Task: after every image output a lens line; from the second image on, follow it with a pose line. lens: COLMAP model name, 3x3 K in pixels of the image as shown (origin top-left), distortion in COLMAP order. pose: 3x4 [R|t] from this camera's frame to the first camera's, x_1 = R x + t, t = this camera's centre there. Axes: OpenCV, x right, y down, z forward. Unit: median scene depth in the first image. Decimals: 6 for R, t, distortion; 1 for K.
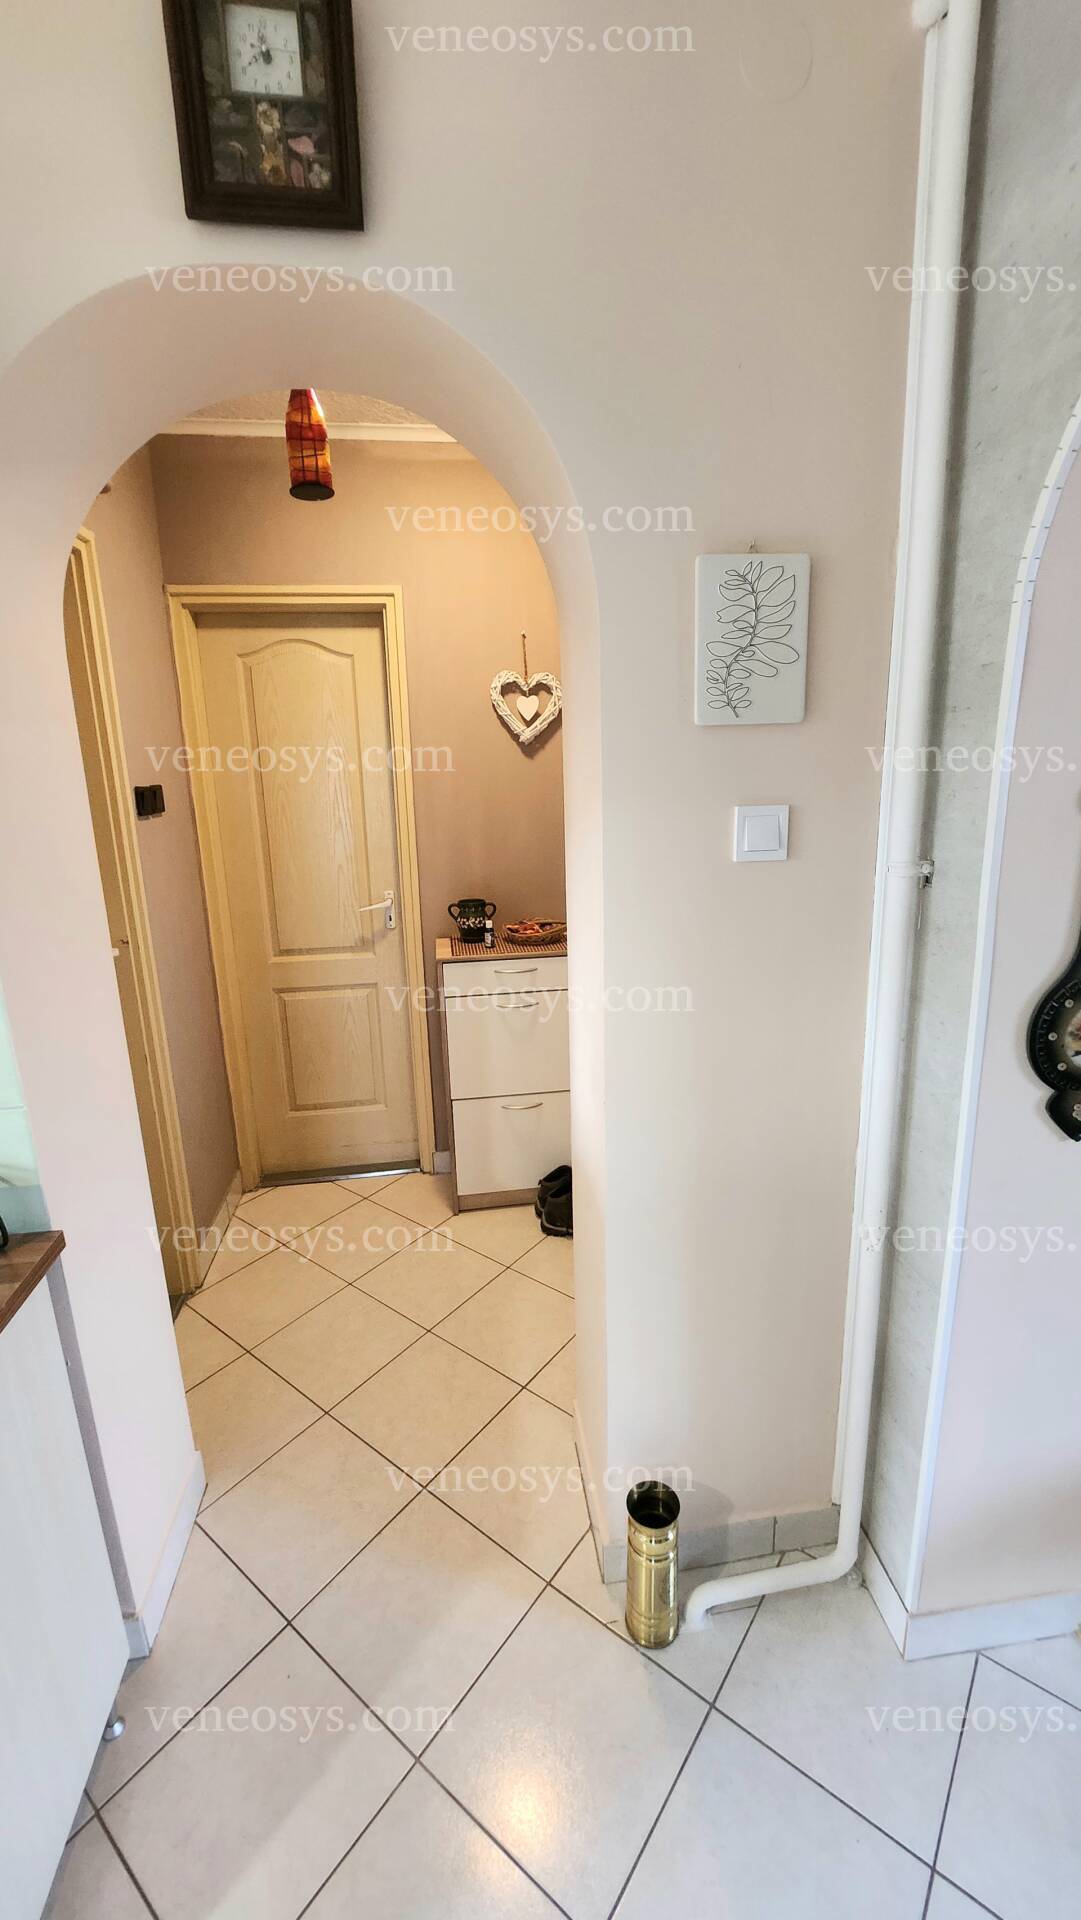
lens RADIAL K [[767.1, 0, 542.3], [0, 767.1, 962.6], [0, 0, 1]] dist [-0.013711, -0.002081]
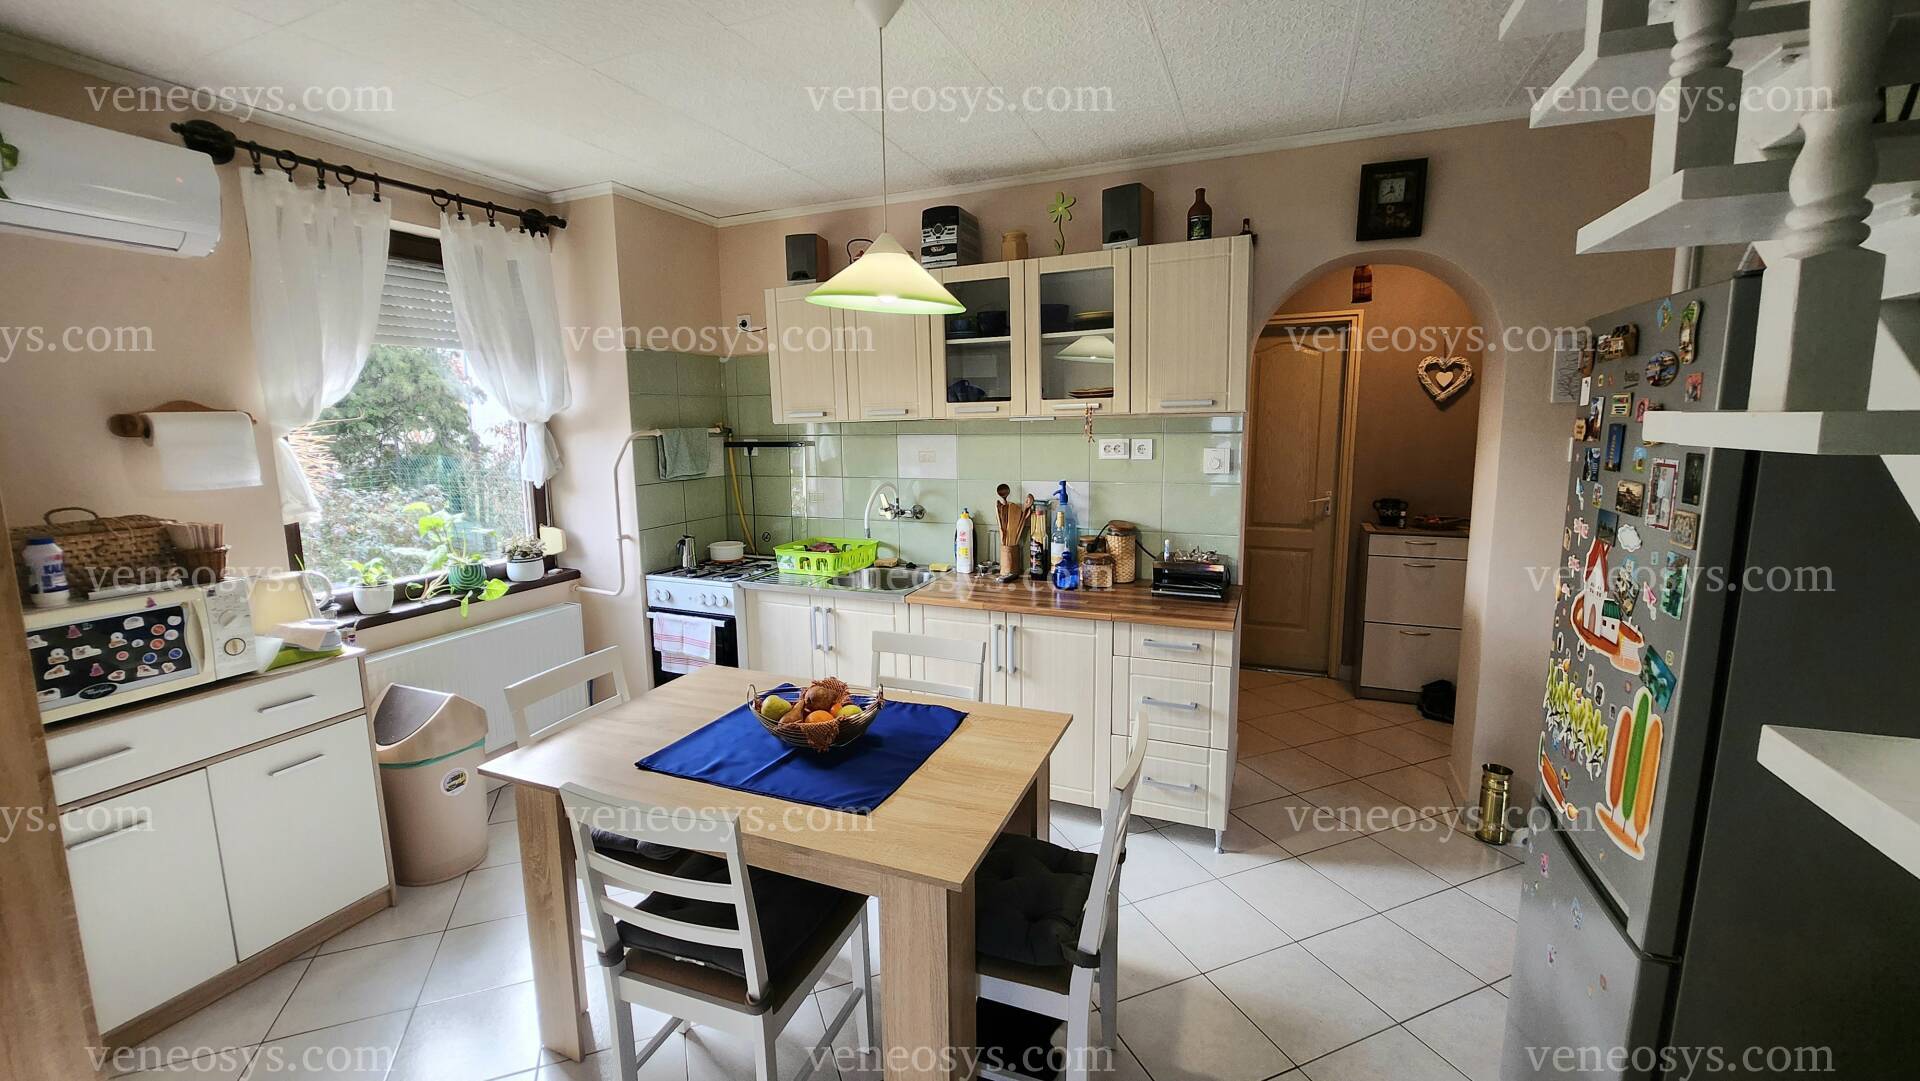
lens RADIAL K [[767.1, 0, 944.5], [0, 767.1, 530.3], [0, 0, 1]] dist [-0.013711, -0.002081]
pose [[0.856520, 0.085378, -0.509002, -0.074345], [-0.135578, 0.988807, -0.062285, 0.206418], [0.497987, 0.122358, 0.858509, -0.800113]]
